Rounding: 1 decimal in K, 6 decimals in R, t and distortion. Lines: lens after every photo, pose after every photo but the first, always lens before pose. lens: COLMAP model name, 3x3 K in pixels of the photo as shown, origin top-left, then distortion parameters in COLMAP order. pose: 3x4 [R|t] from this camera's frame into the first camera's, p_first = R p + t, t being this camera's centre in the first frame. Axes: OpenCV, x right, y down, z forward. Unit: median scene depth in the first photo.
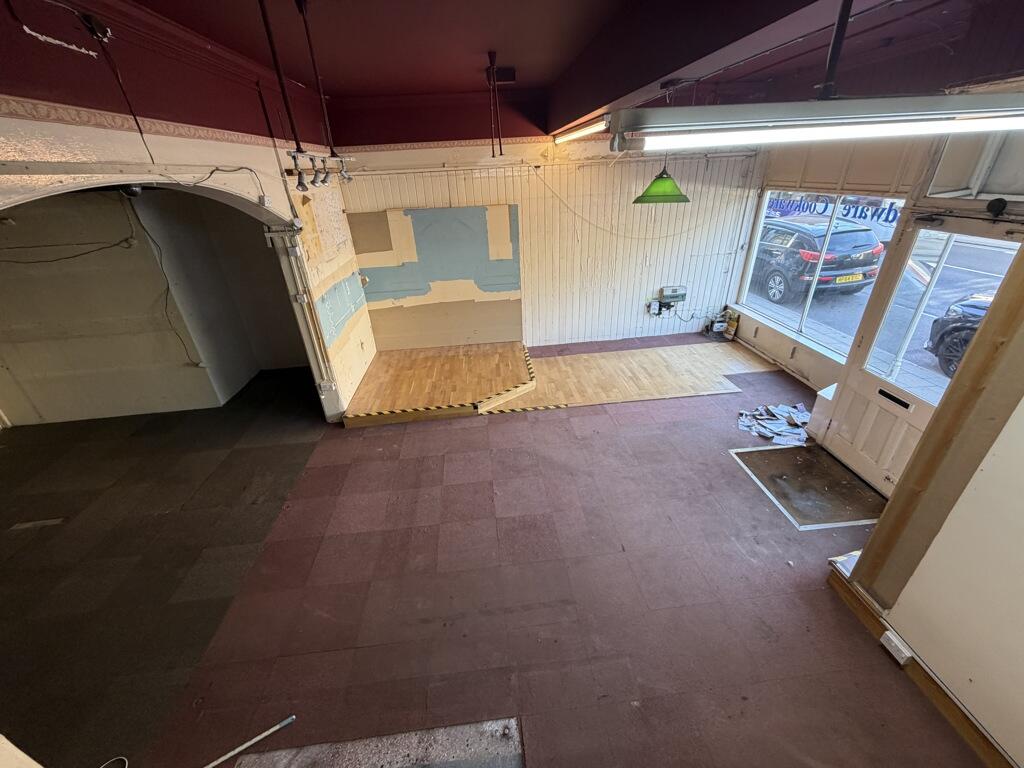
lens RADIAL K [[408.0, 0, 511.6], [0, 408.0, 383.3], [0, 0, 1]] dist [0.000184, 0.000094]
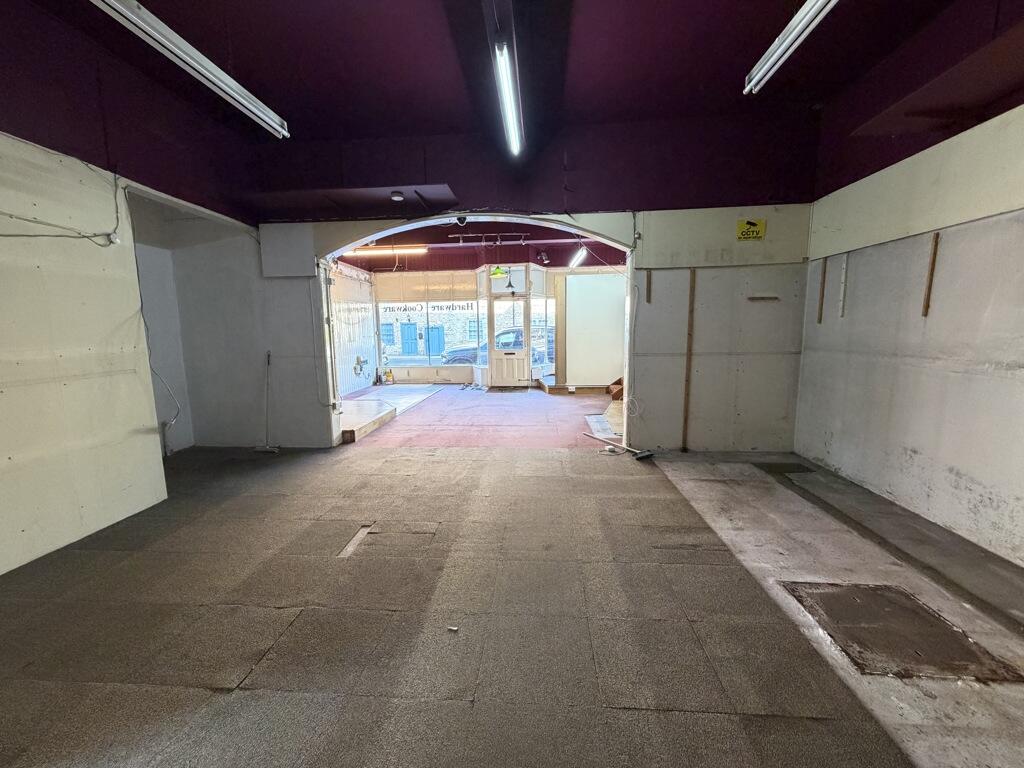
lens RADIAL K [[408.0, 0, 511.7], [0, 408.0, 386.5], [0, 0, 1]] dist [0.000184, 0.000094]
pose [[0.168159, -0.090959, 0.981554, -1.291869], [0.465347, 0.885125, 0.002300, 0.159076], [-0.869008, 0.456377, 0.191169, 0.335500]]
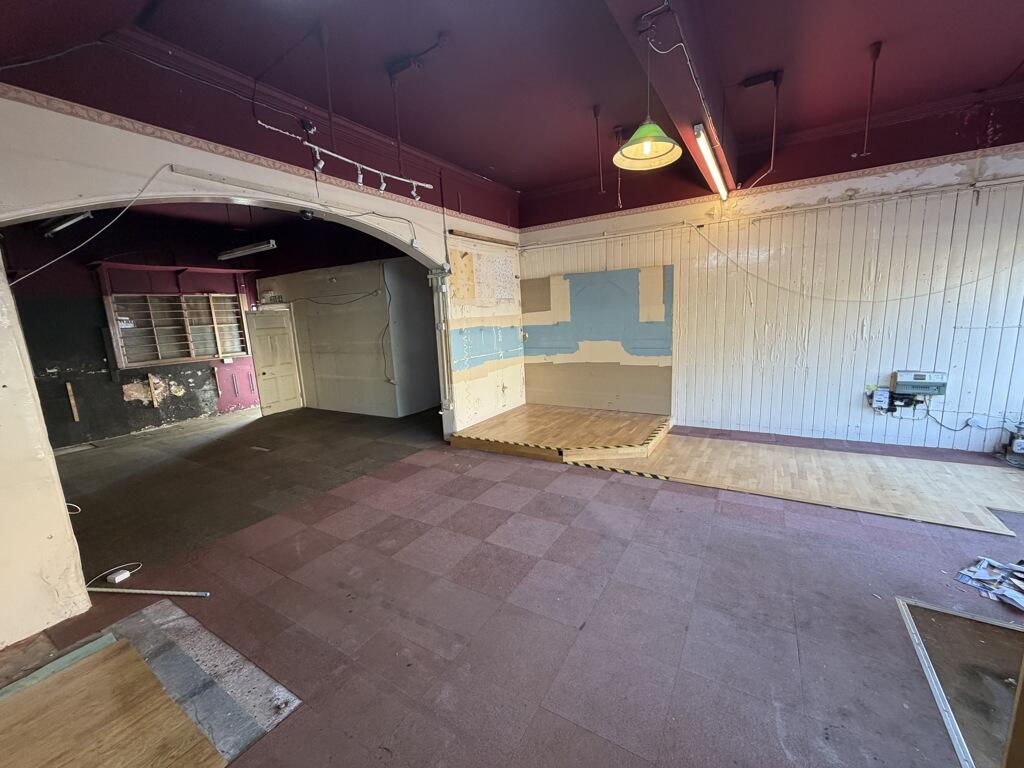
lens RADIAL K [[408.0, 0, 510.8], [0, 408.0, 383.0], [0, 0, 1]] dist [0.000184, 0.000094]
pose [[0.800625, 0.106723, -0.589584, 0.325487], [-0.268354, 0.943667, -0.193594, 0.110639], [0.535710, 0.313213, 0.784163, 0.161765]]
